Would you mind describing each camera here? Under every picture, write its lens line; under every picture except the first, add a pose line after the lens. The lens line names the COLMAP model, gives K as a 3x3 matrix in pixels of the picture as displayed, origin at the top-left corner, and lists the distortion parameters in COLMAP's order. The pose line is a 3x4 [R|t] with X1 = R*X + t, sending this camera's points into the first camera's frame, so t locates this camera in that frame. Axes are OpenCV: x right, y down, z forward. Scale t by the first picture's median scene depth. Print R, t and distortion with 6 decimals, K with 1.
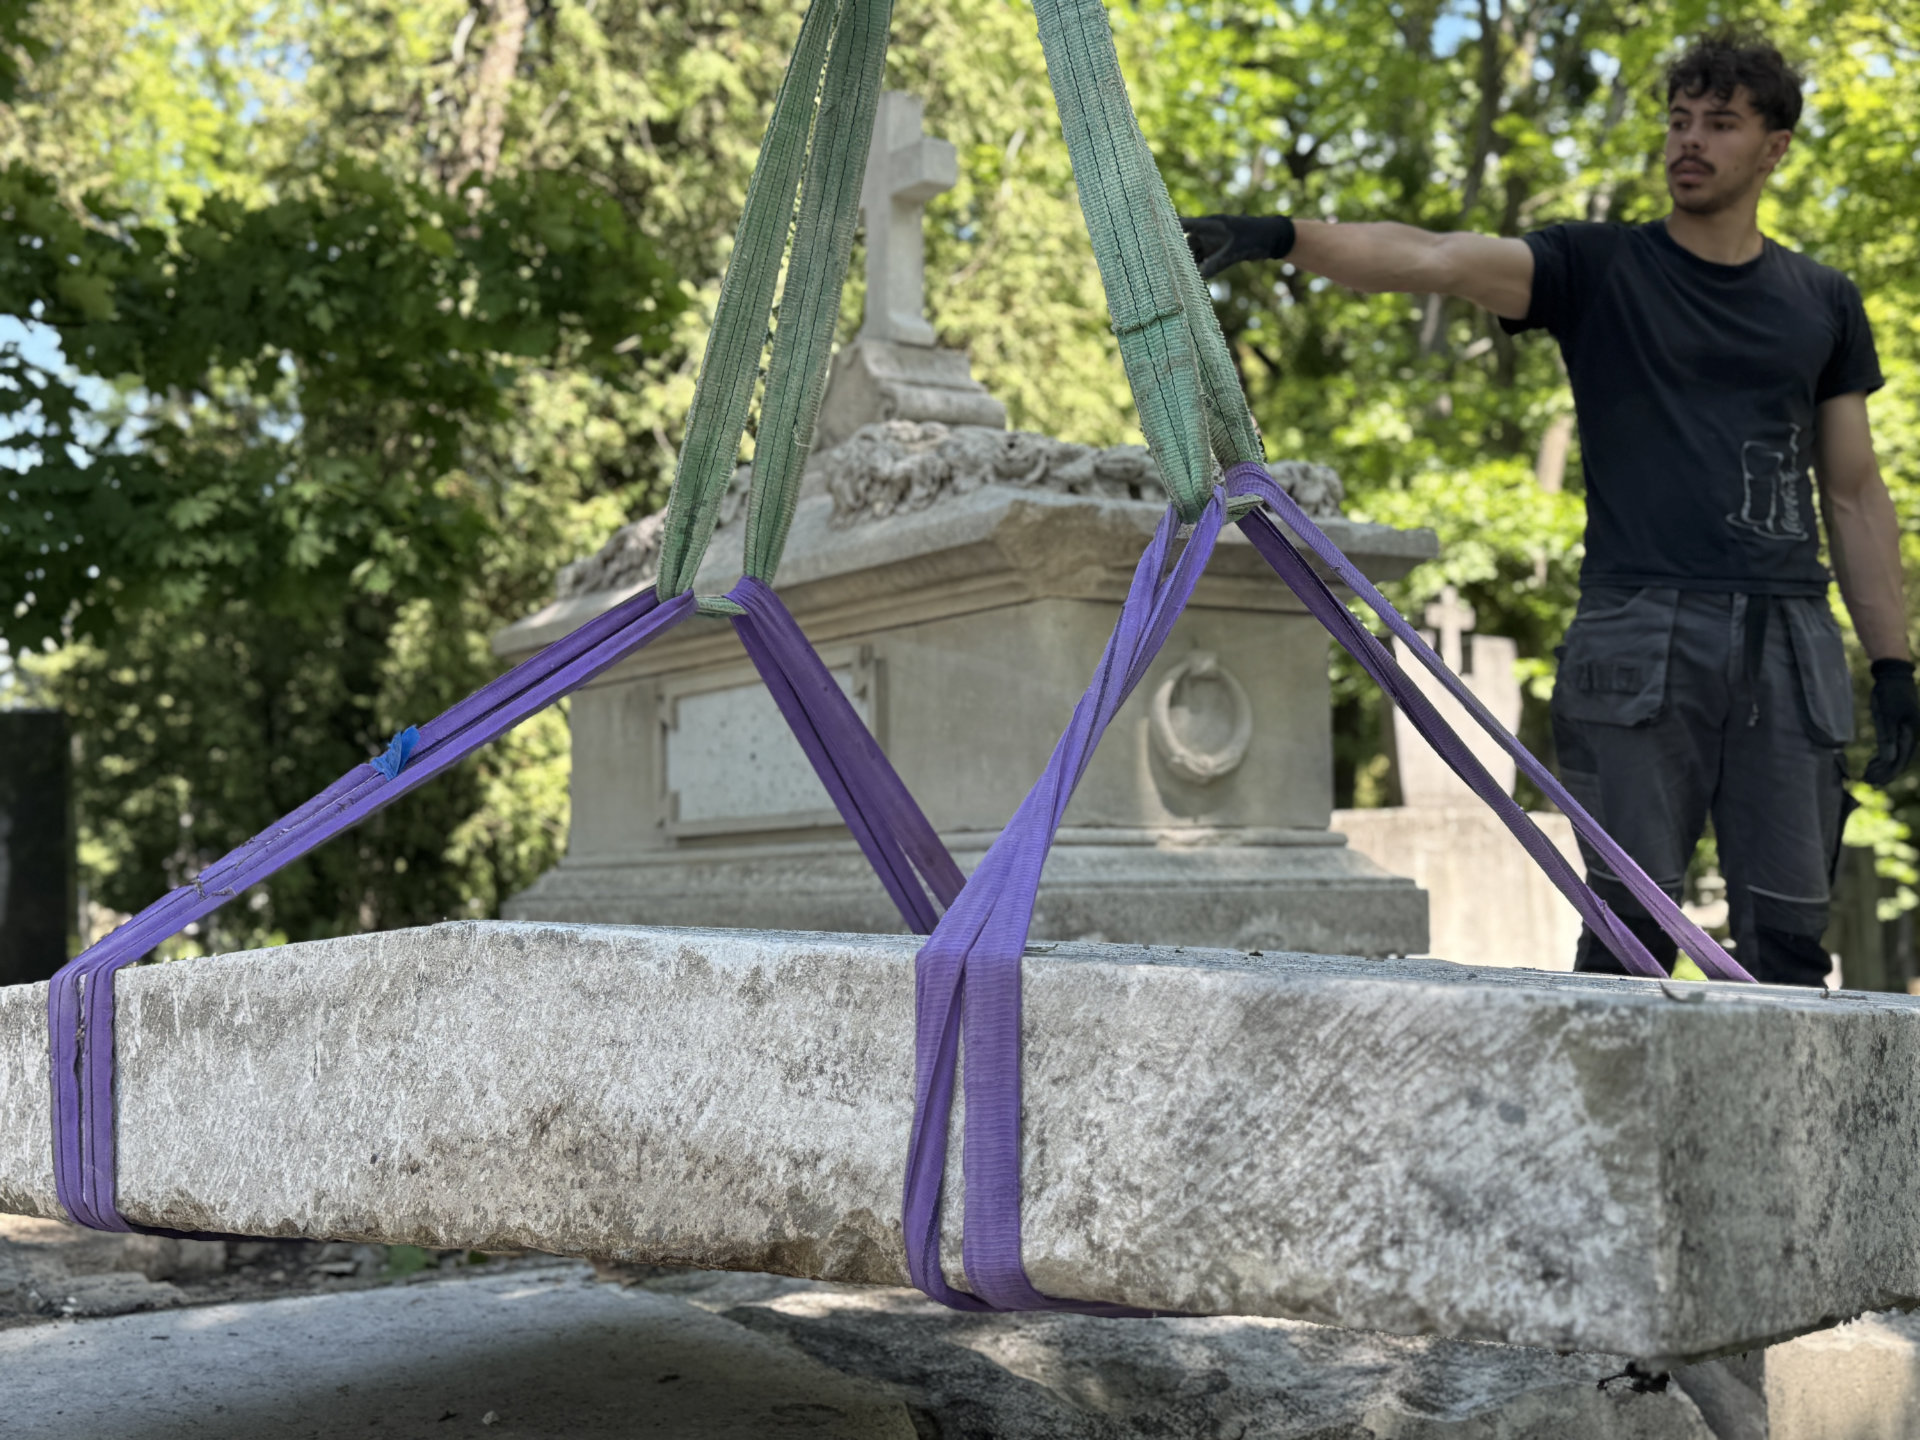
lens RADIAL K [[2534.0, 0, 960.0], [0, 2534.0, 720.0], [0, 0, 1]] dist [0.242338, -0.764485]
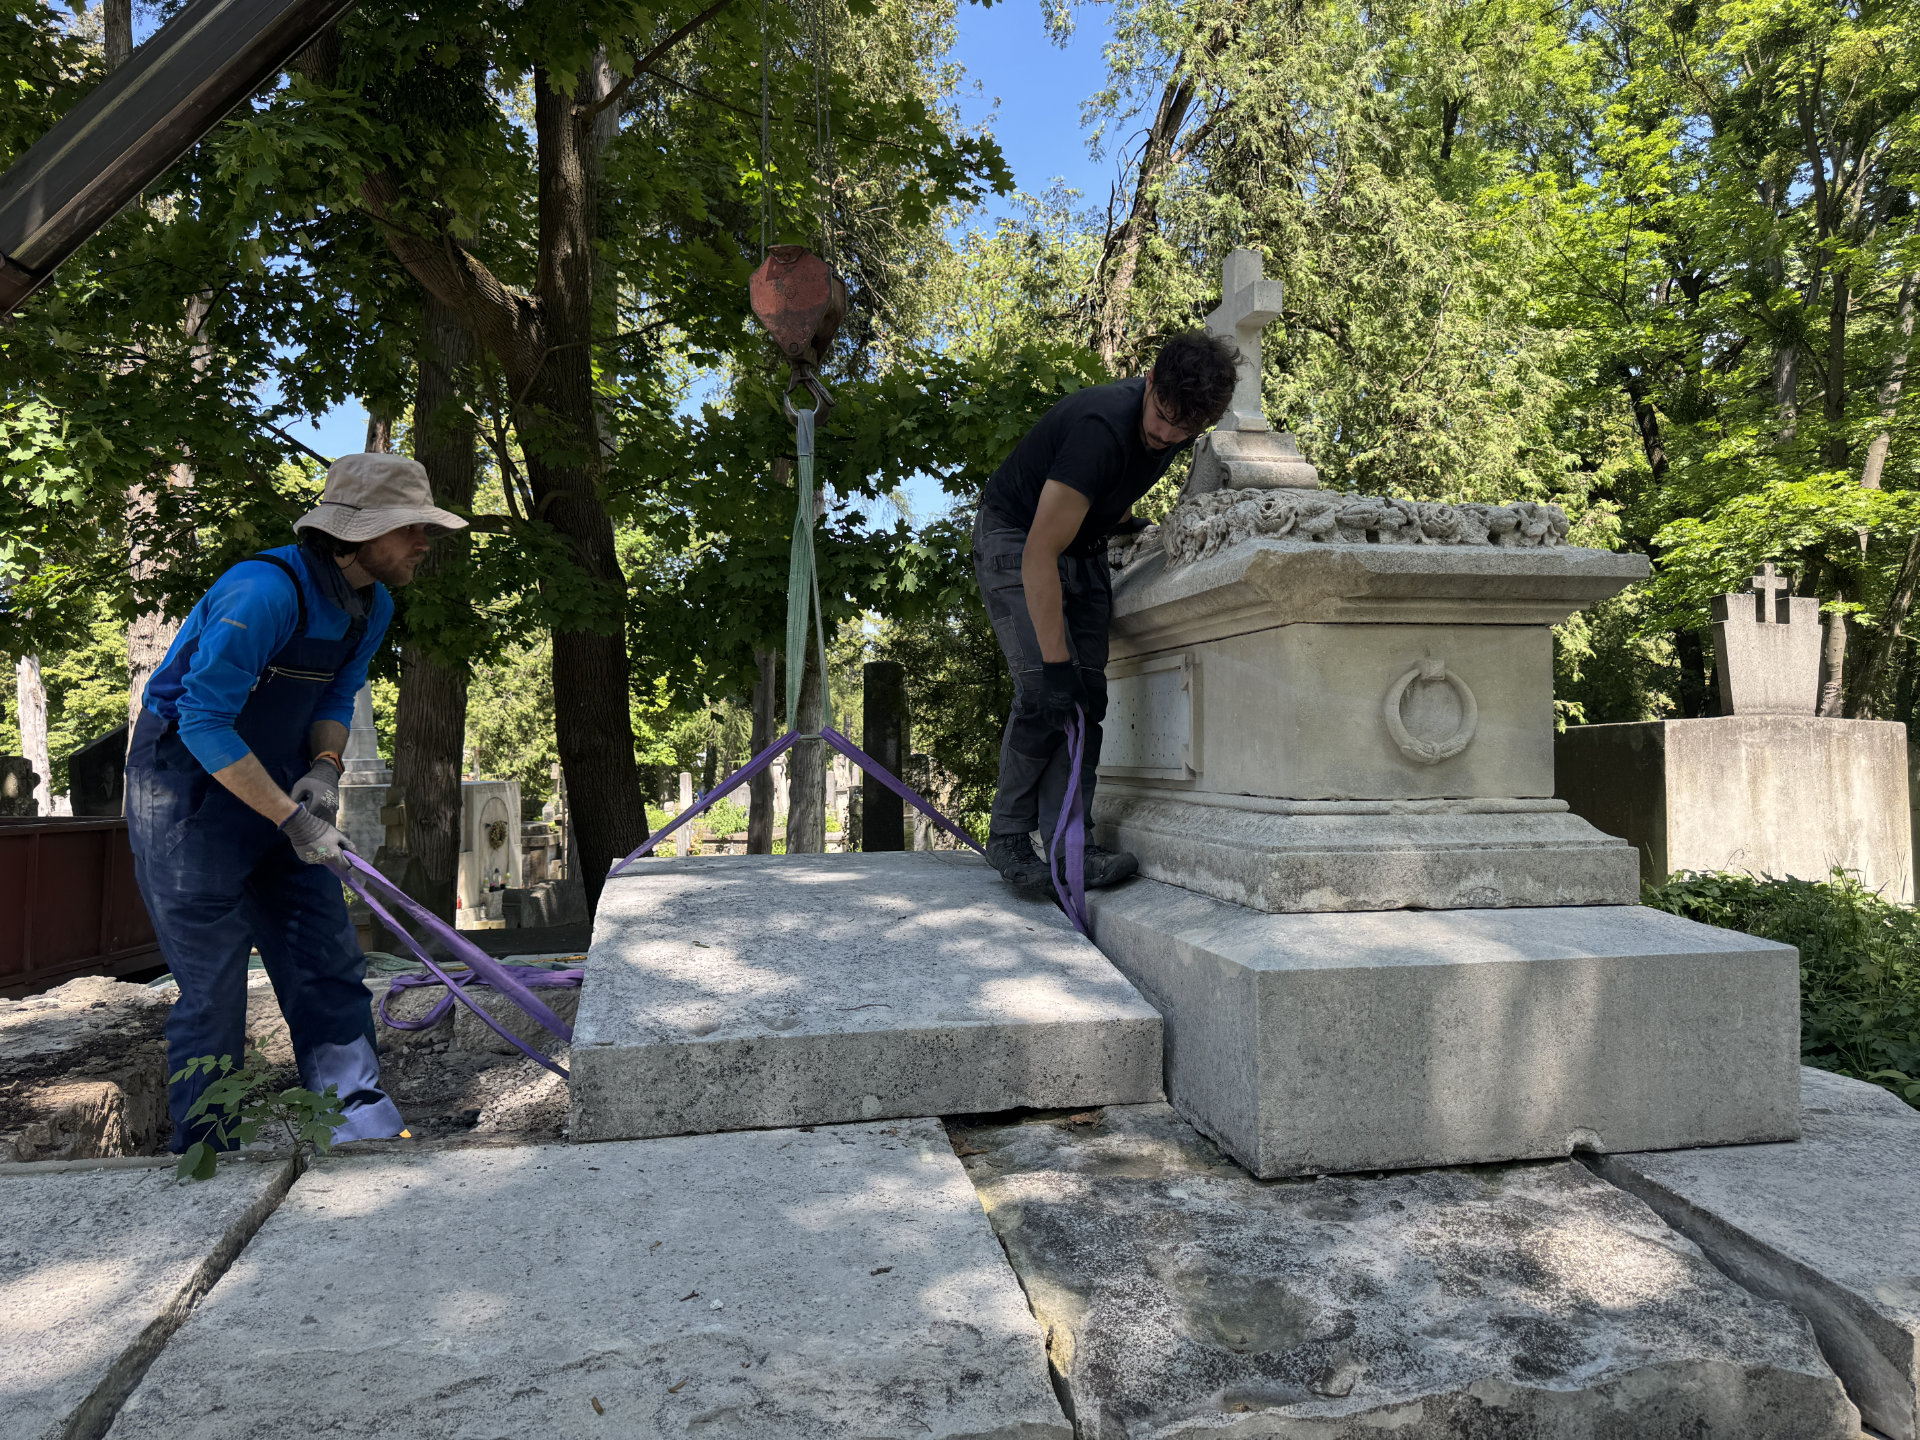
lens RADIAL K [[1367.3, 0, 940.7], [0, 1367.3, 703.2], [0, 0, 1]] dist [0.021606, -0.034410]
pose [[0.928655, -0.005030, -0.370911, 0.097145], [0.021743, 0.998927, 0.040891, -0.031188], [0.370307, -0.046038, 0.927768, 0.222543]]
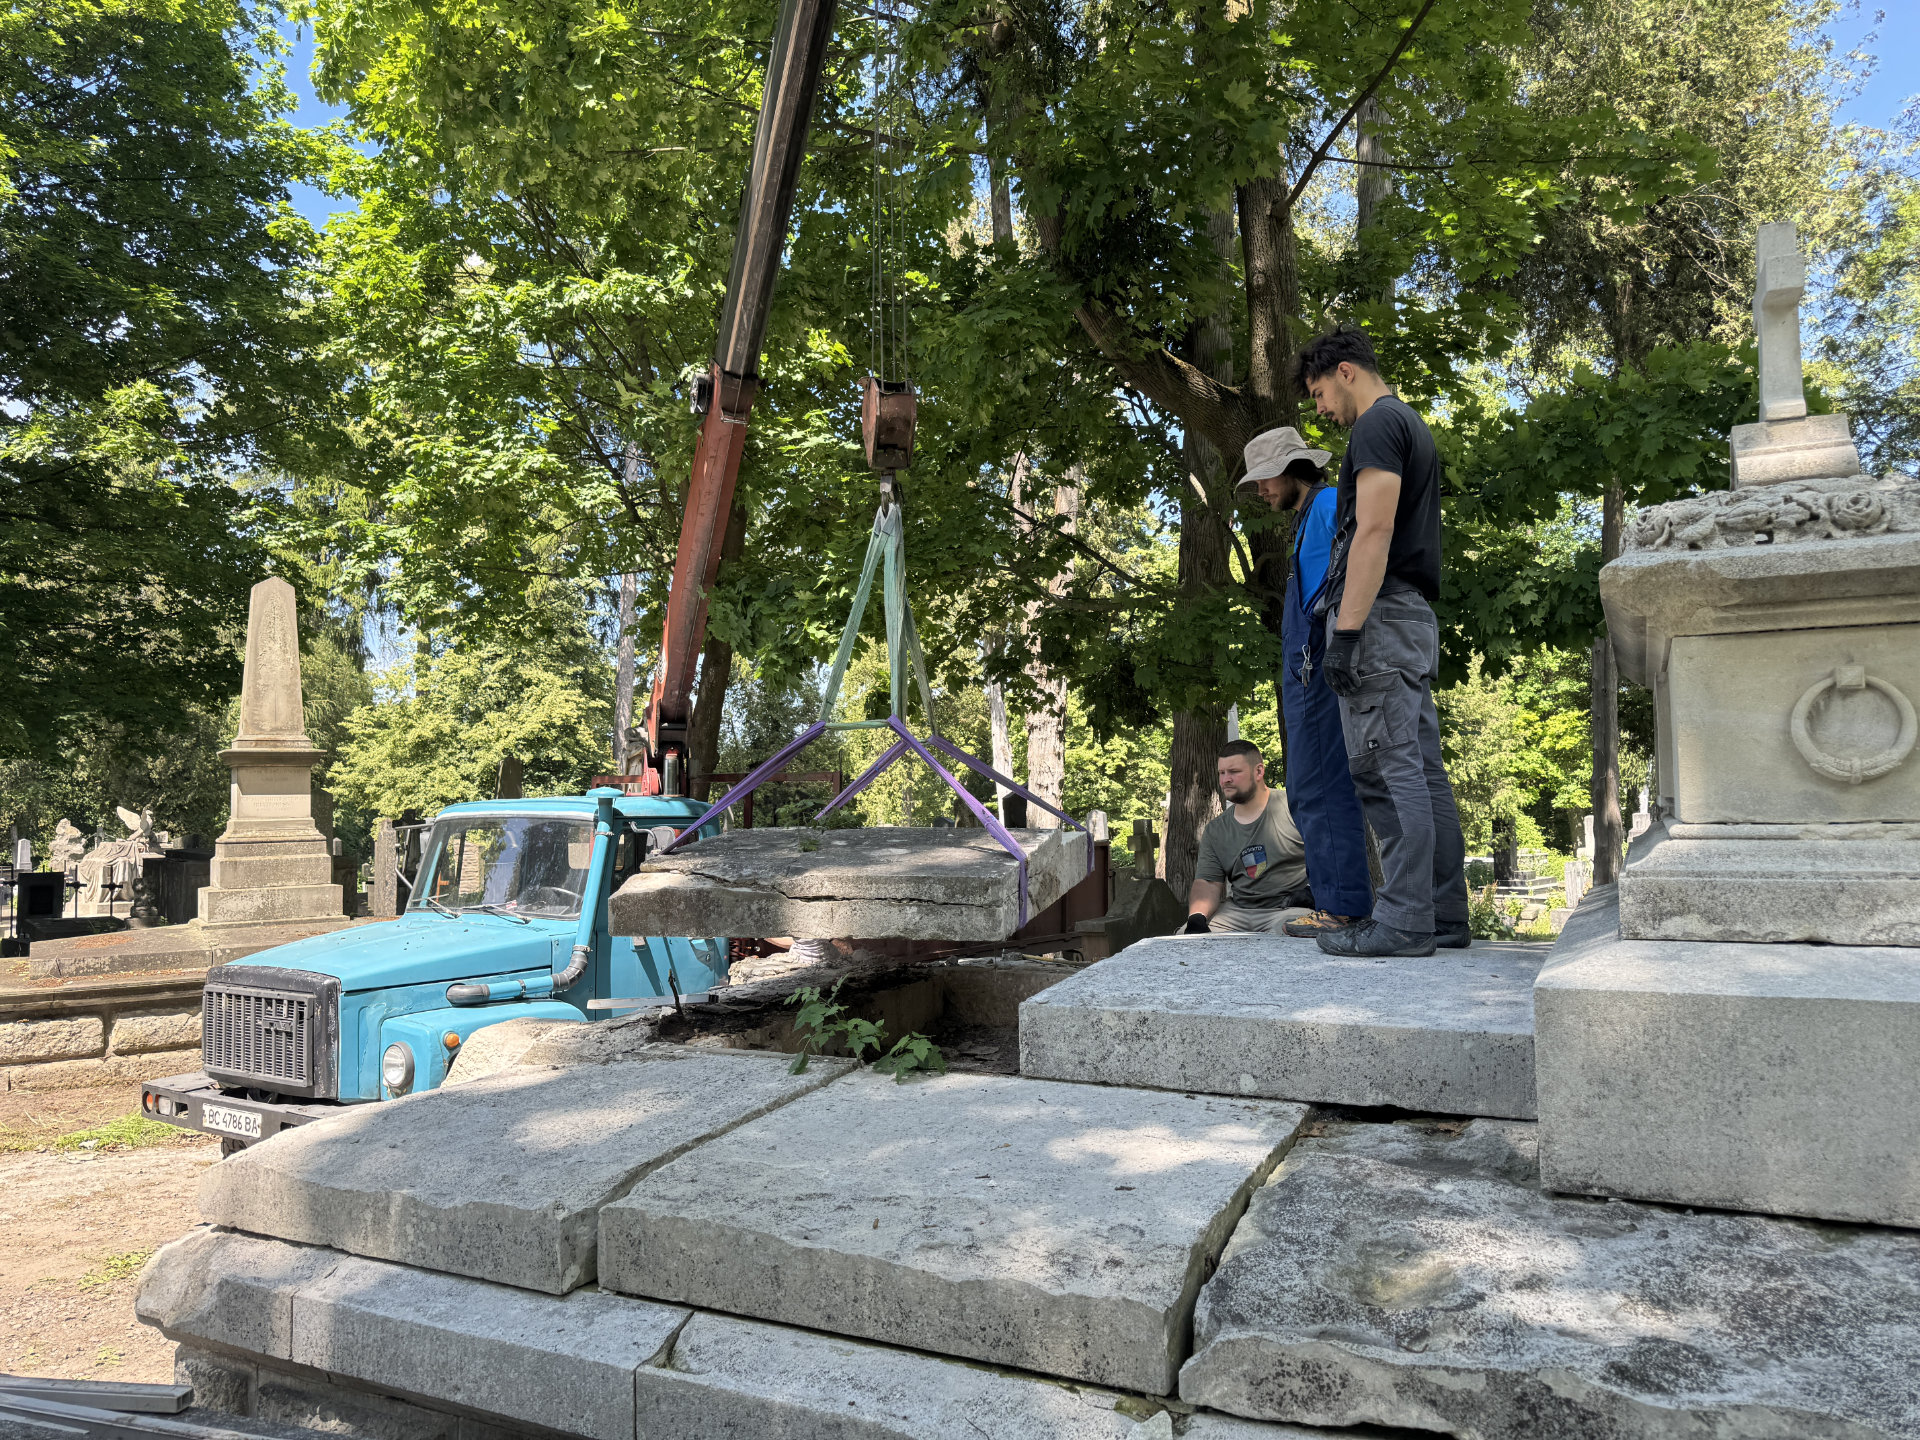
lens RADIAL K [[1367.3, 0, 940.7], [0, 1367.3, 703.2], [0, 0, 1]] dist [0.021606, -0.034410]
pose [[0.505628, -0.053588, -0.861086, 0.332734], [0.068605, 0.997406, -0.021786, -0.020401], [0.860020, -0.048059, 0.507993, 0.274949]]
